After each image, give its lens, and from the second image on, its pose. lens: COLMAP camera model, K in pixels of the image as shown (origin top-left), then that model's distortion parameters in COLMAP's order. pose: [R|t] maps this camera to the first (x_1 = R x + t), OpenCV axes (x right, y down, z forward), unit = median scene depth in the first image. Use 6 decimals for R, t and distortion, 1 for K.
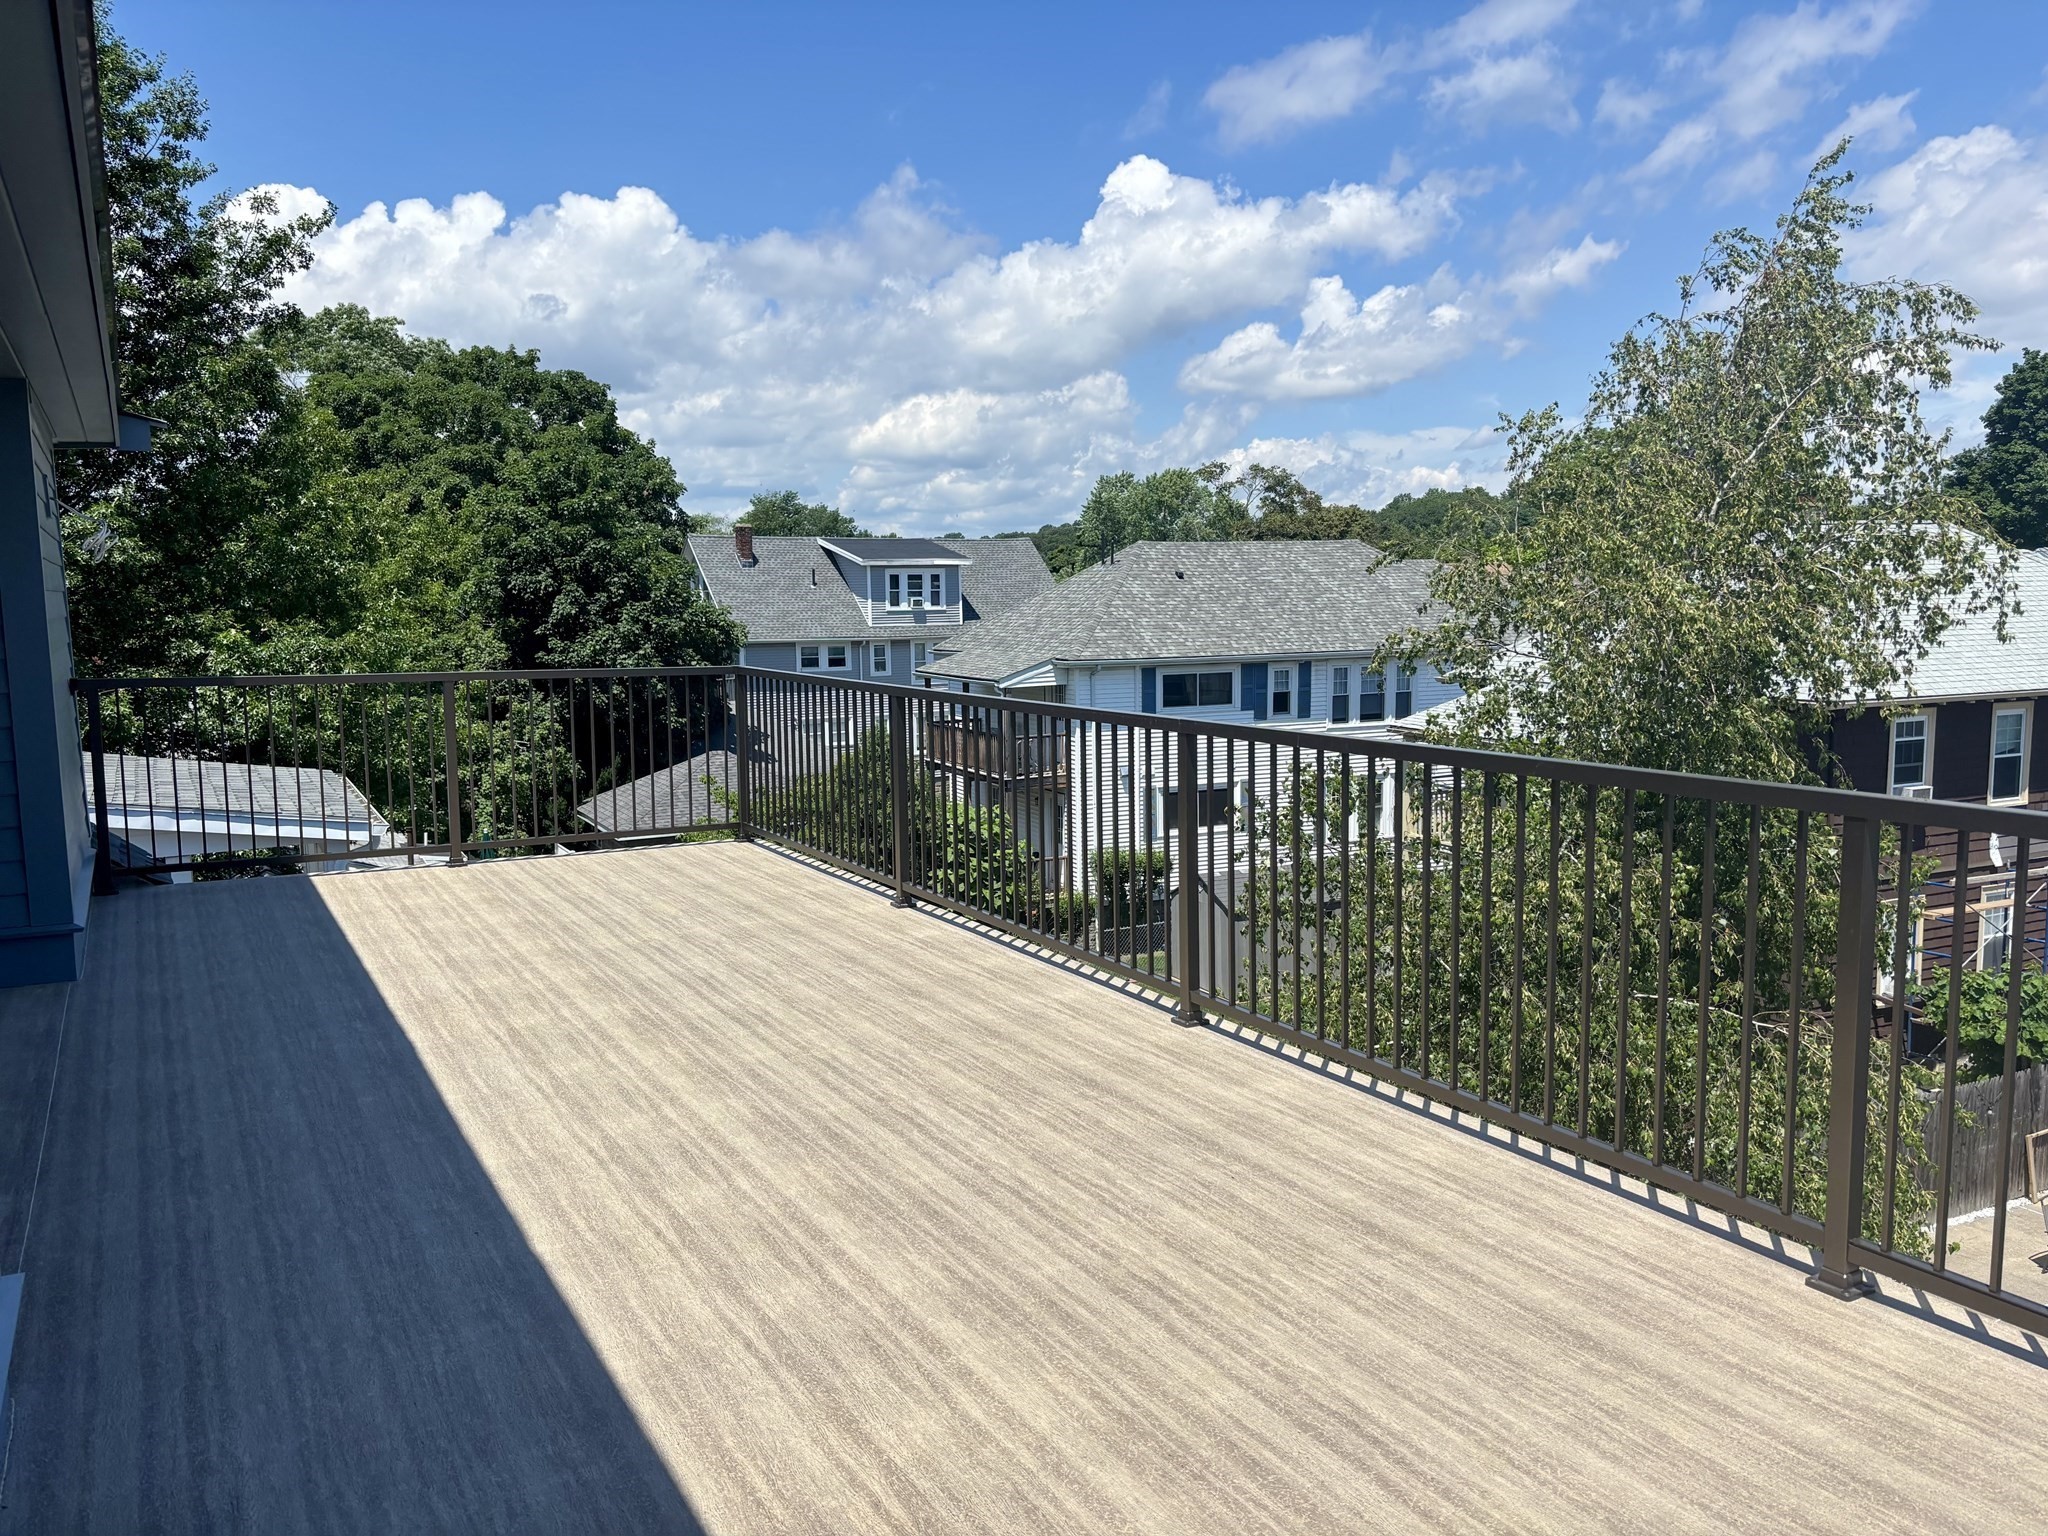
lens RADIAL K [[1528.7, 0, 1078.1], [0, 1528.7, 851.1], [0, 0, 1]] dist [-0.006679, -0.004027]
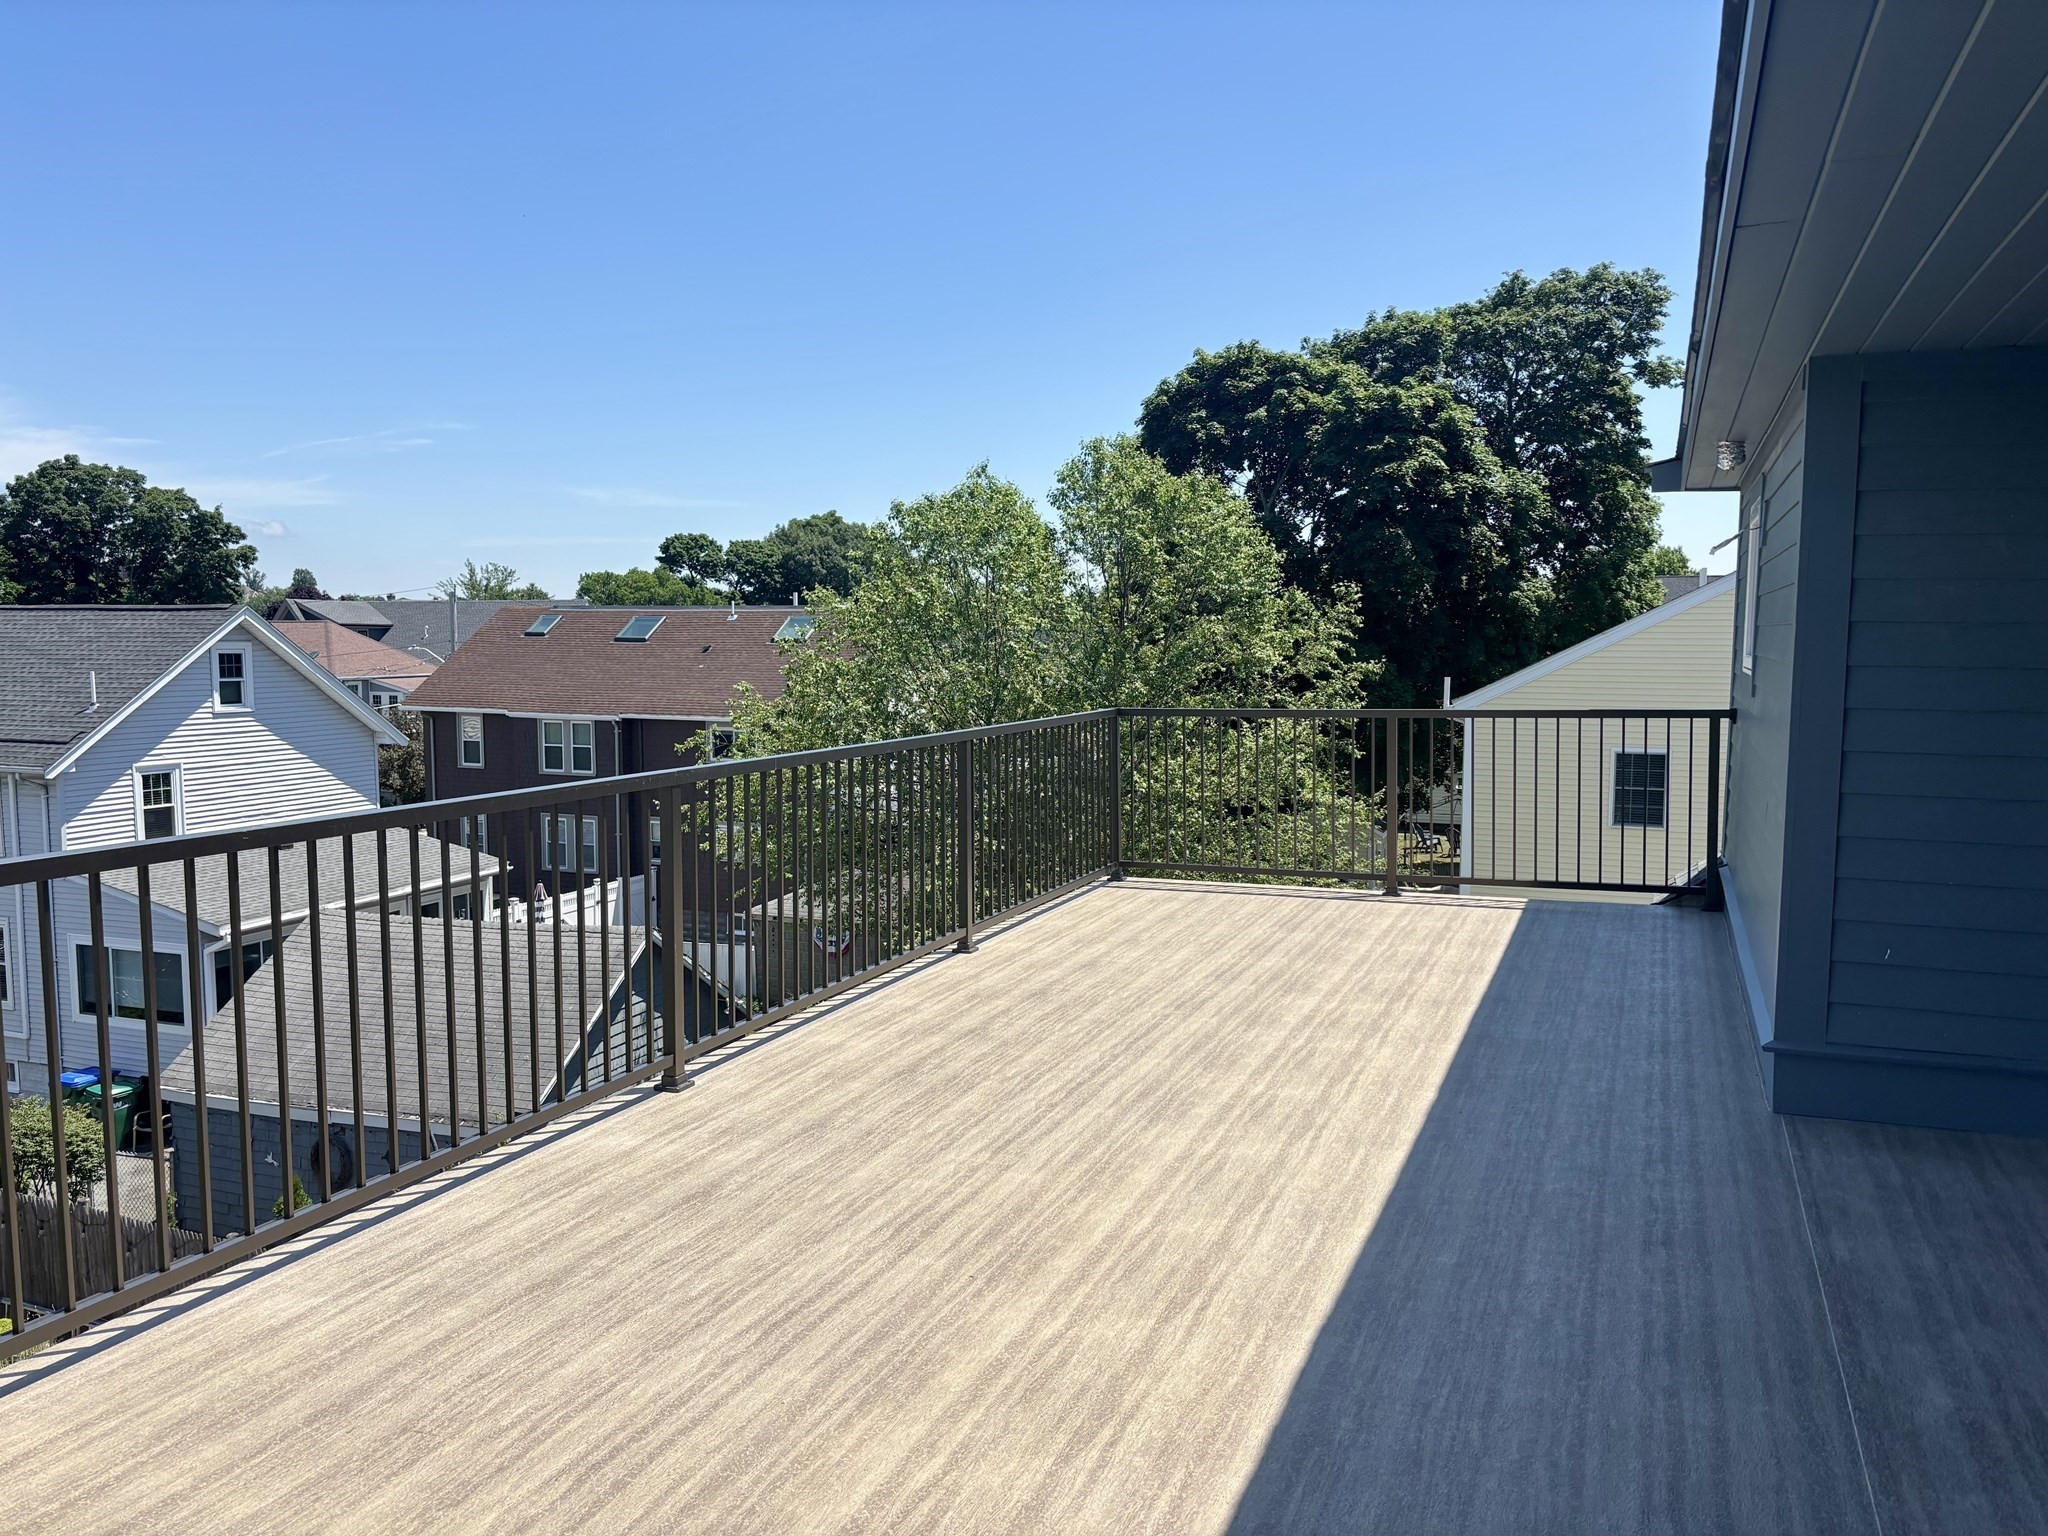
lens RADIAL K [[1543.7, 0, 1024.0], [0, 1543.7, 768.0], [0, 0, 1]] dist [0.080685, -0.116229]
pose [[-0.598358, -0.061337, 0.798877, -0.114326], [0.141071, 0.973424, 0.180401, -0.031497], [-0.788712, 0.220643, -0.573804, 0.186619]]
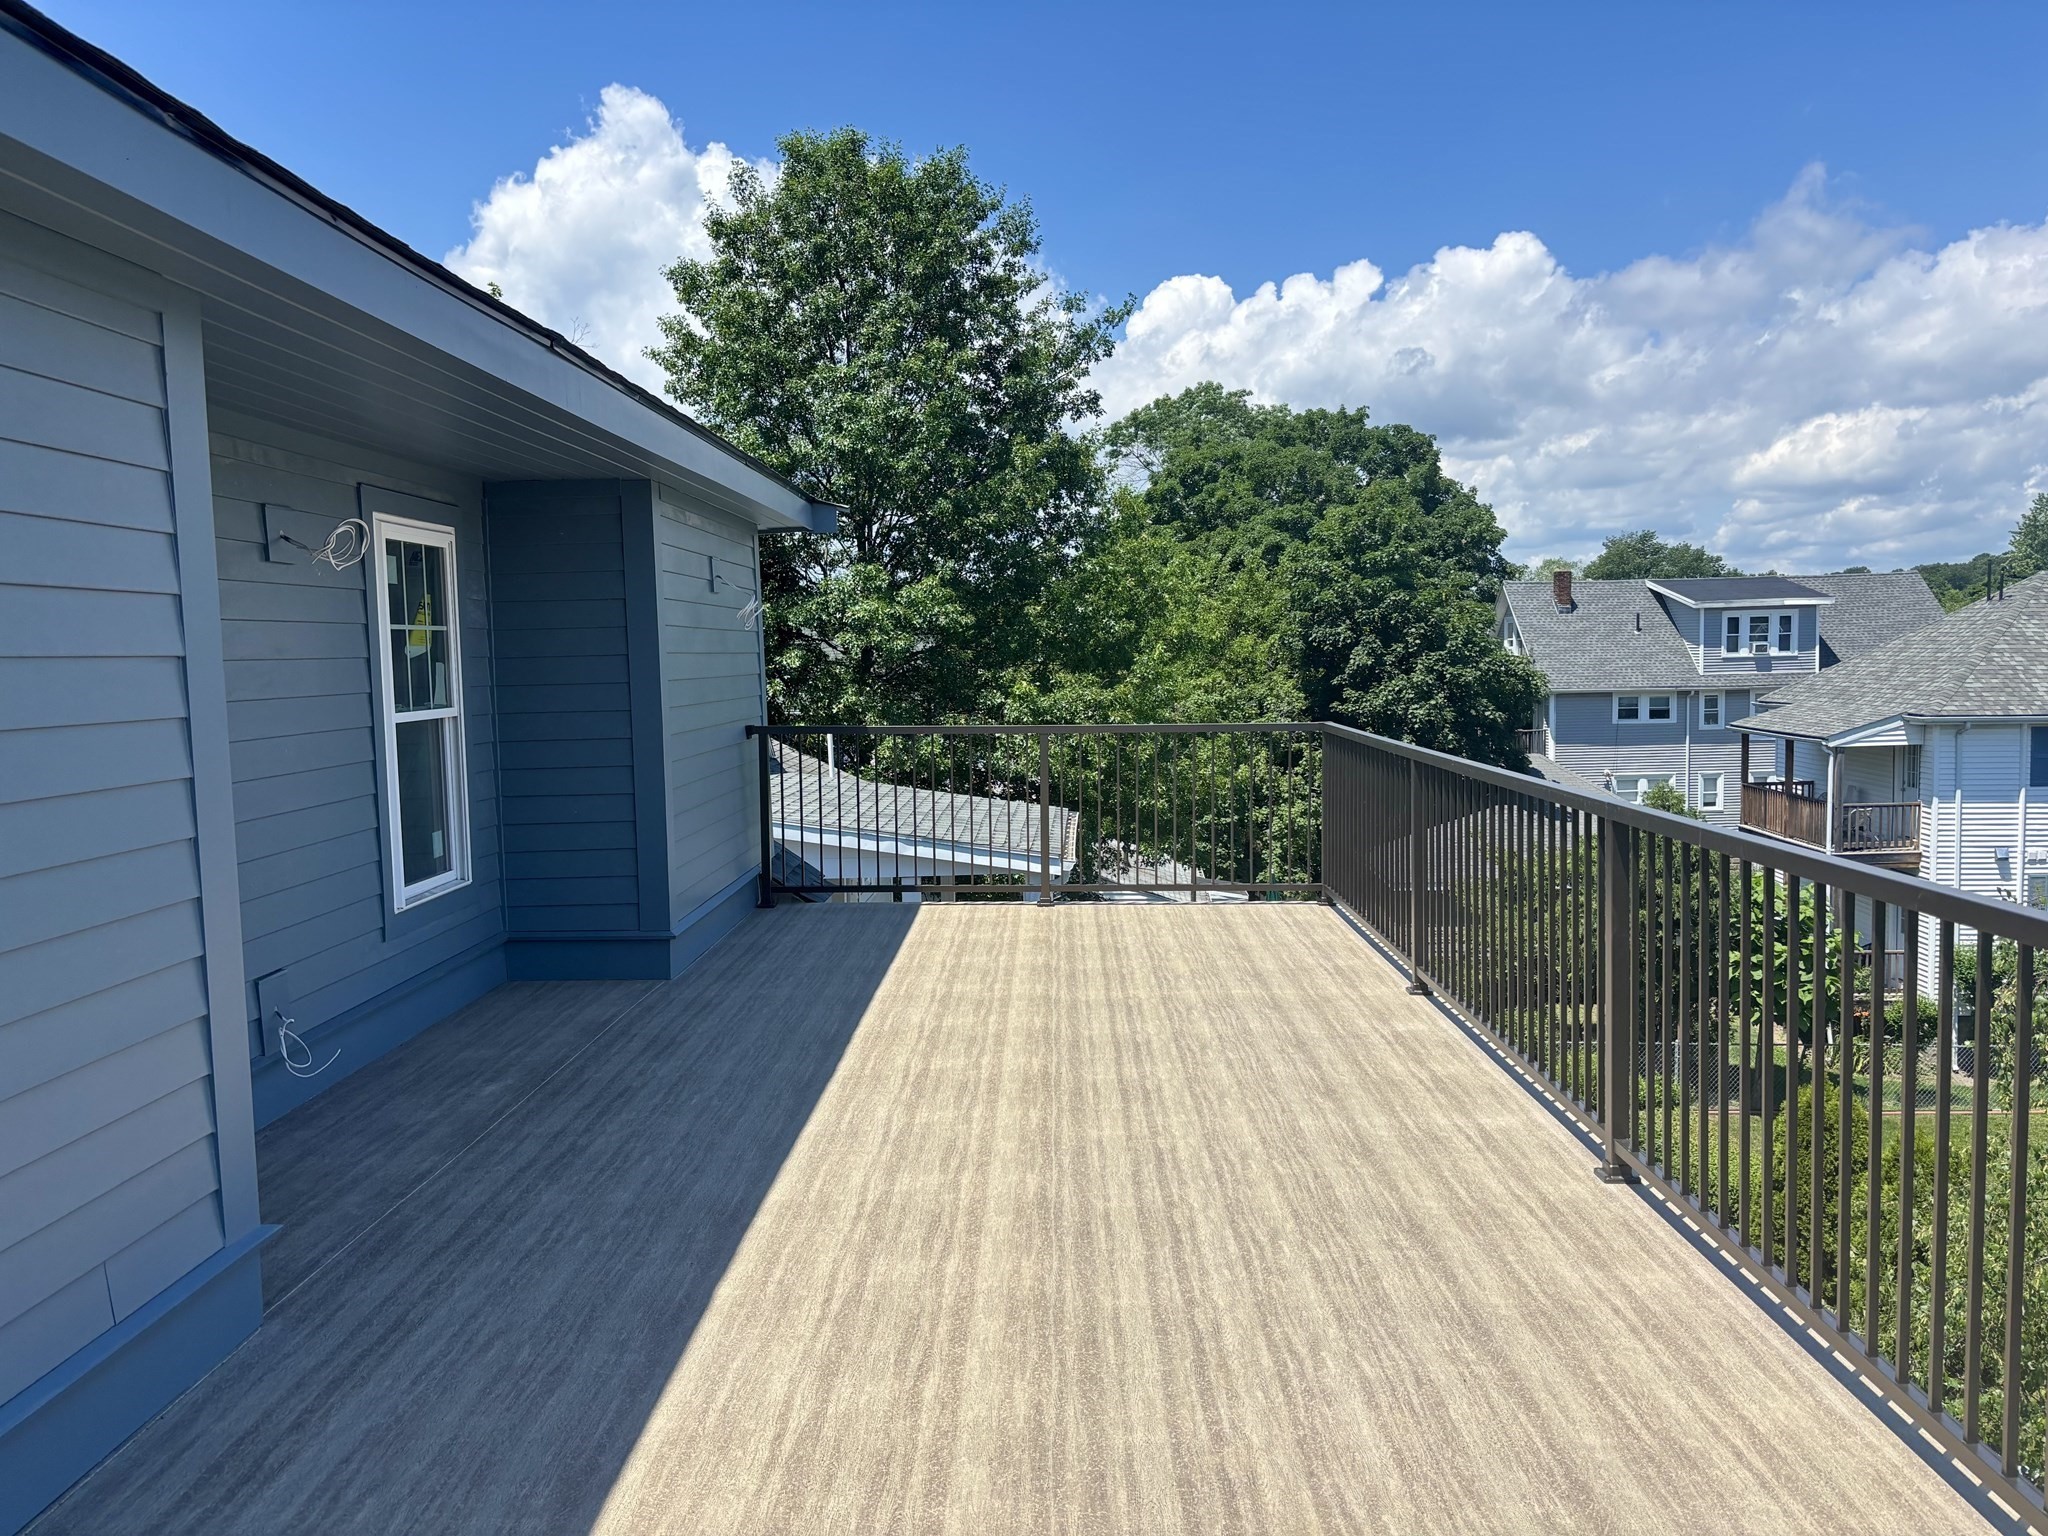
lens RADIAL K [[1537.7, 0, 1022.5], [0, 1537.7, 837.4], [0, 0, 1]] dist [0.074865, -0.123444]
pose [[0.843499, 0.054315, -0.534378, 0.032854], [-0.076375, 0.996894, -0.019230, -0.003725], [0.531674, 0.057033, 0.845027, 0.018458]]
